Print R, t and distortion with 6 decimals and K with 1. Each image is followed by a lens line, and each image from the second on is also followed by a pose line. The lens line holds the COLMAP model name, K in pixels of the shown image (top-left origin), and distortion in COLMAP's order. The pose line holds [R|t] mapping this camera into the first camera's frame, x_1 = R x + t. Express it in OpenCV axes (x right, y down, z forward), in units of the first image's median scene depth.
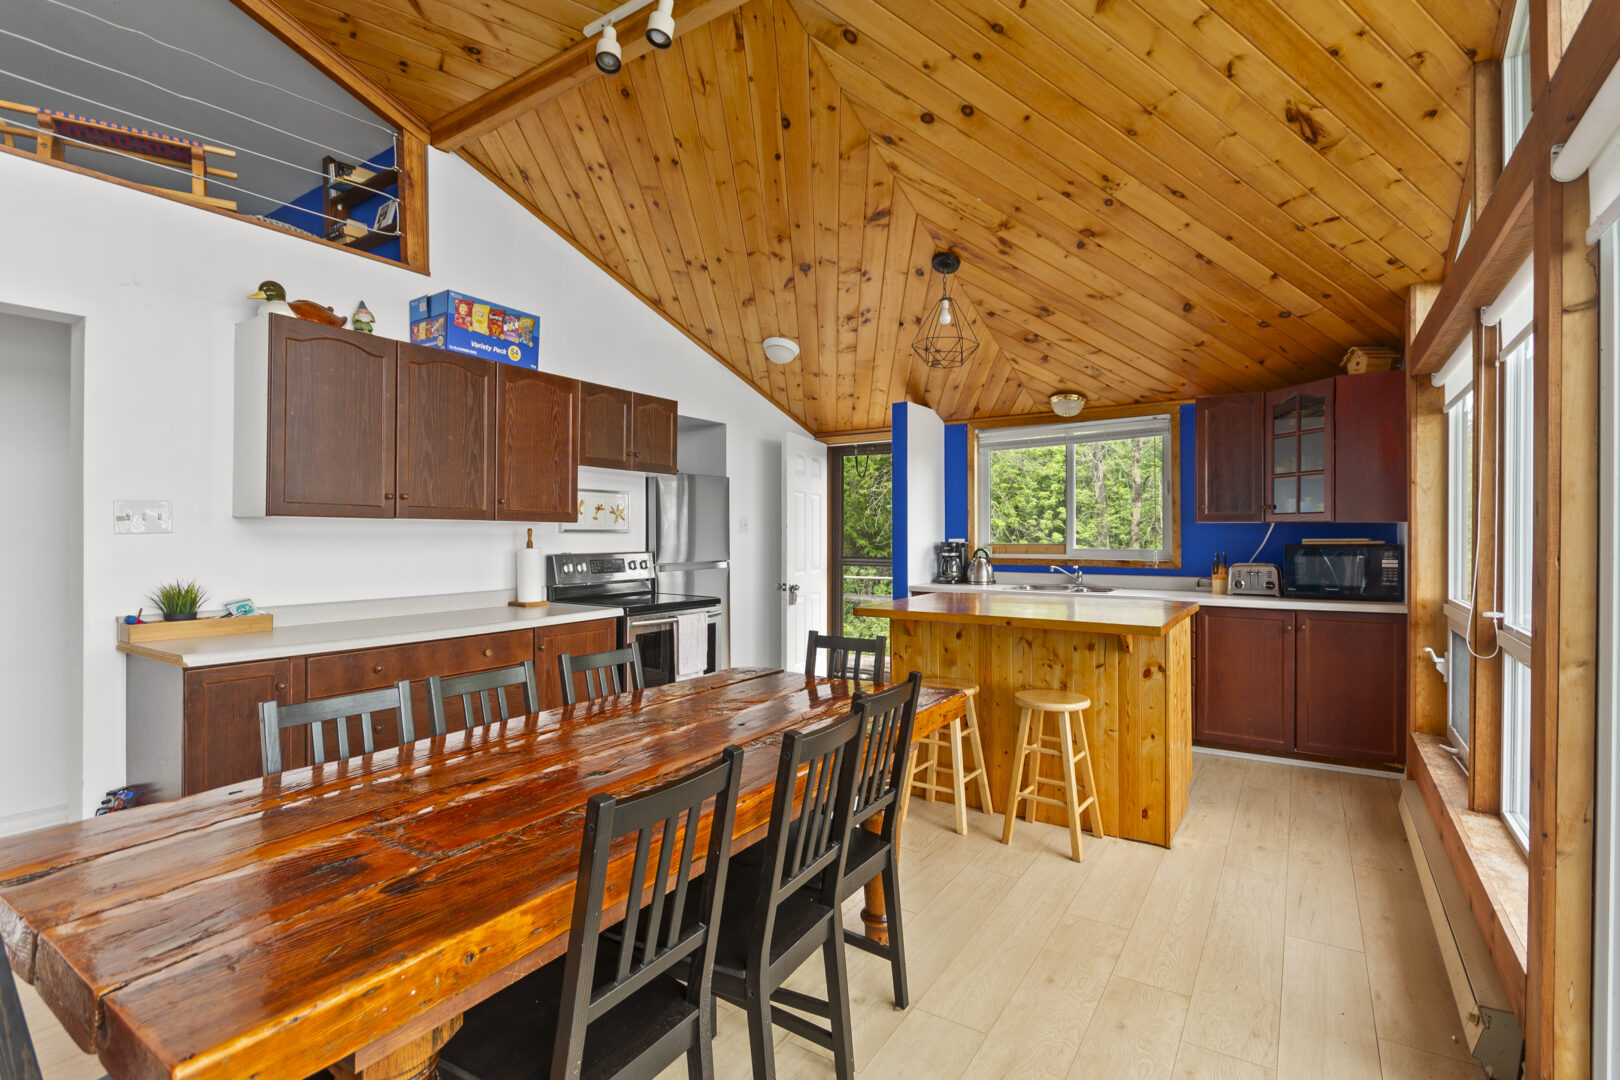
lens RADIAL K [[757.2, 0, 803.5], [0, 757.2, 535.6], [0, 0, 1]] dist [0.000706, -0.003695]
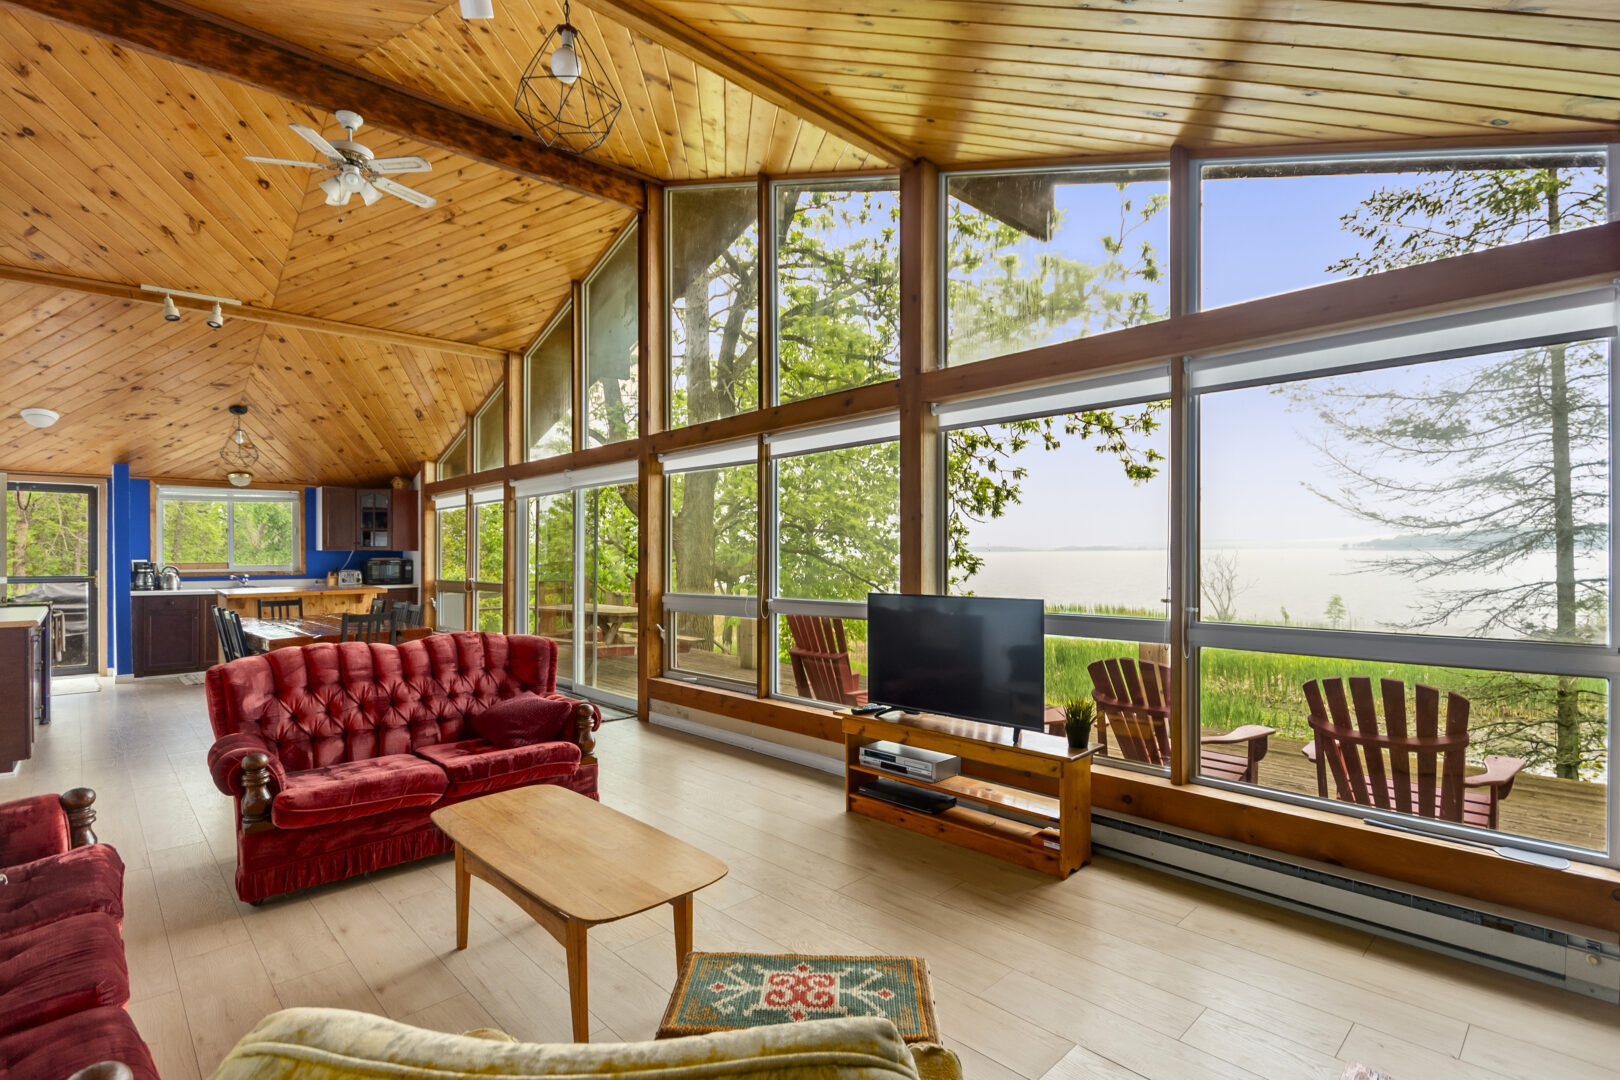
lens RADIAL K [[757.2, 0, 800.5], [0, 757.2, 547.6], [0, 0, 1]] dist [0.000706, -0.003695]
pose [[0.201134, 0.004007, 0.979555, -1.279471], [0.000751, 0.999991, -0.004245, -0.016487], [-0.979563, 0.001590, 0.201130, -0.680837]]
